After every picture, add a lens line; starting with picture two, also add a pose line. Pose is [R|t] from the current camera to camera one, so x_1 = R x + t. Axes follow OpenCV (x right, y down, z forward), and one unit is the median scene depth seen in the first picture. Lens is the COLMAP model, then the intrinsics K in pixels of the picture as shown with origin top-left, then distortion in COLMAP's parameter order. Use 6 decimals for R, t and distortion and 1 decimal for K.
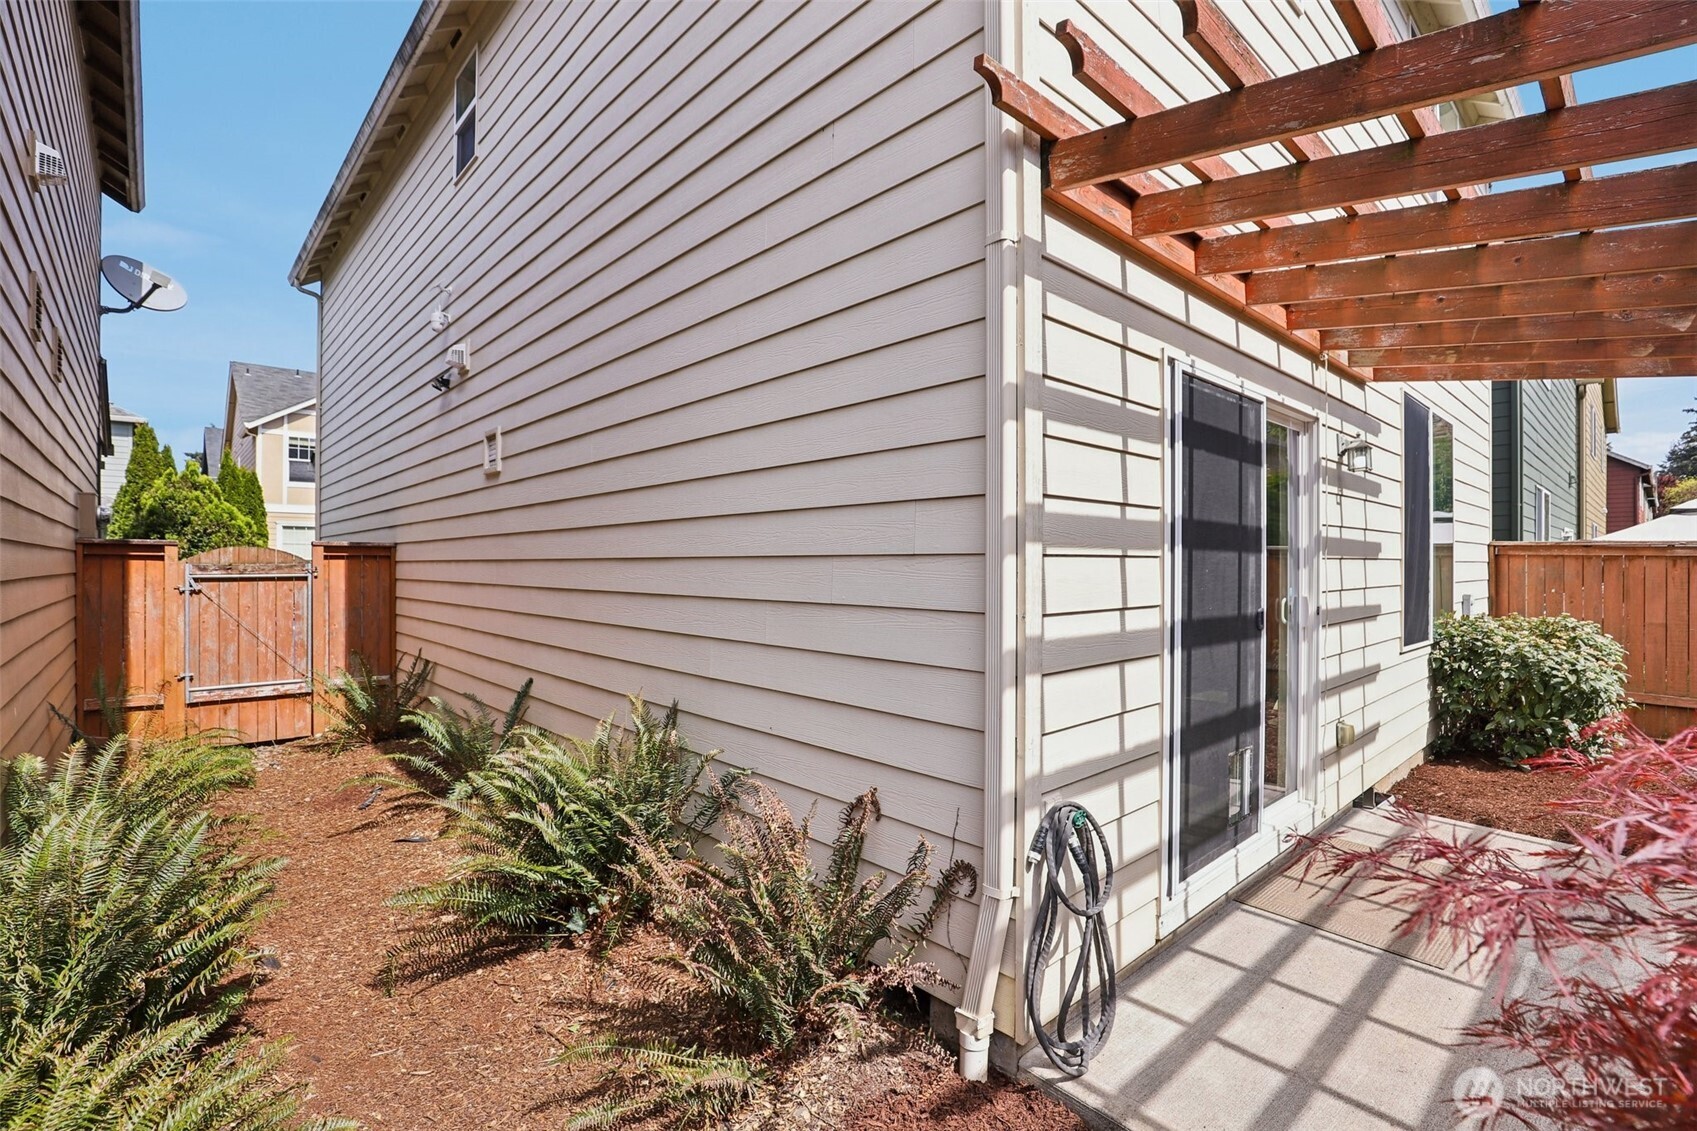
lens RADIAL K [[777.5, 0, 844.7], [0, 777.5, 553.2], [0, 0, 1]] dist [-0.031529, 0.000351]
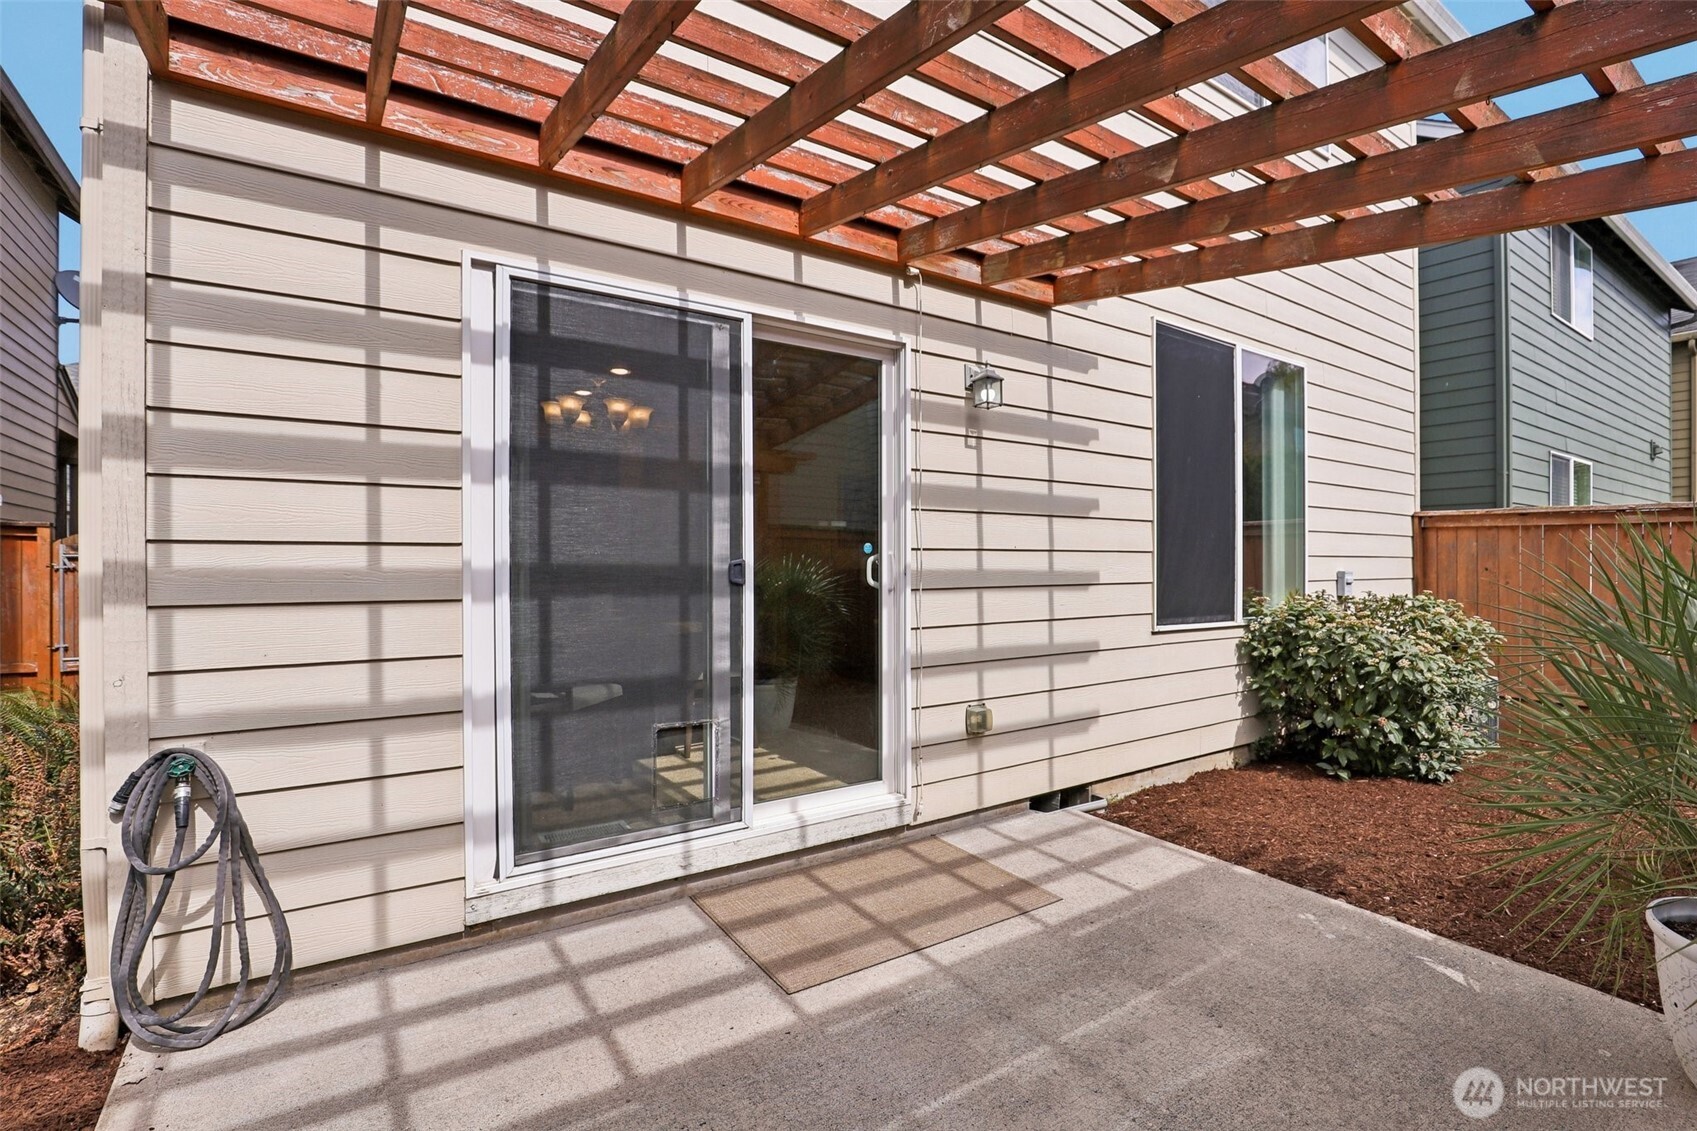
lens RADIAL K [[784.2, 0, 843.9], [0, 784.2, 564.8], [0, 0, 1]] dist [-0.037066, 0.006967]
pose [[0.989509, -0.002578, -0.144447, 0.489581], [0.004381, 0.999916, 0.012172, 0.042107], [0.144403, -0.012677, 0.989438, 0.095326]]
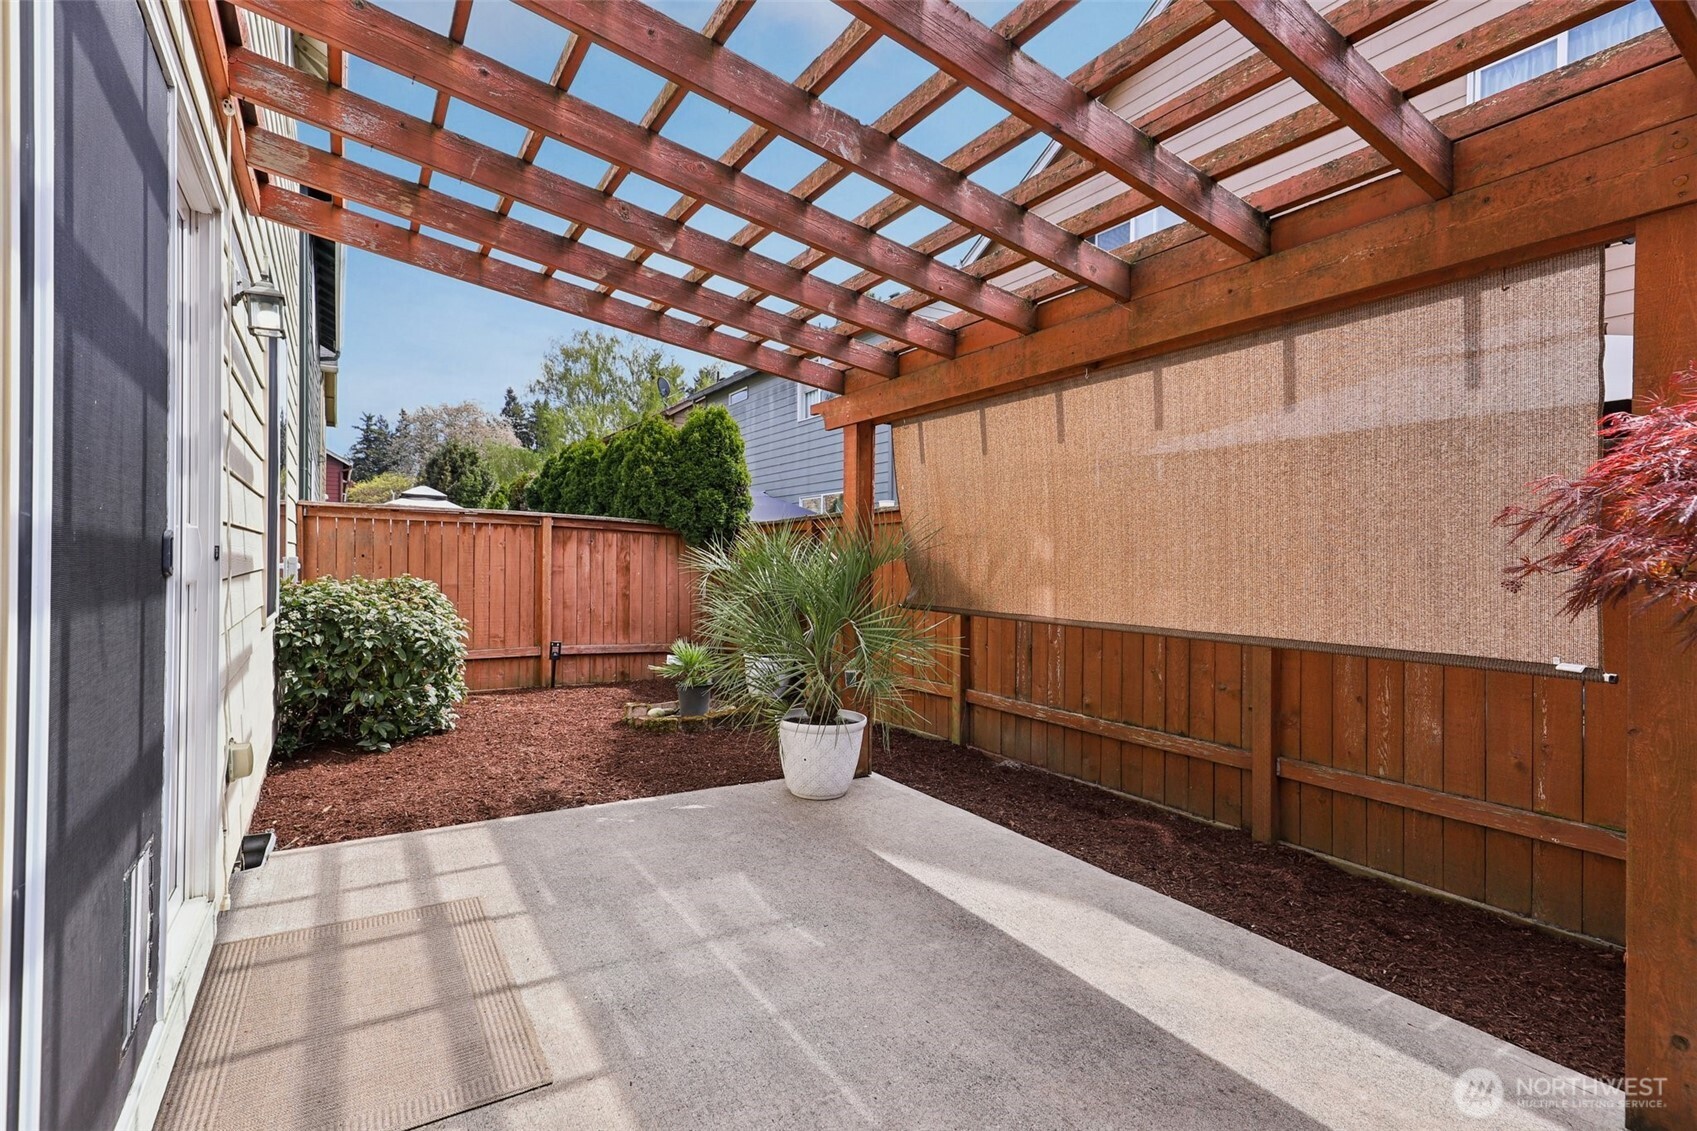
lens RADIAL K [[781.4, 0, 846.2], [0, 781.4, 557.2], [0, 0, 1]] dist [0.011089, -0.000332]
pose [[0.158539, -0.003047, 0.987348, 0.081177], [-0.016368, 0.999850, 0.005714, 0.047996], [-0.987217, -0.017067, 0.158466, 0.329062]]
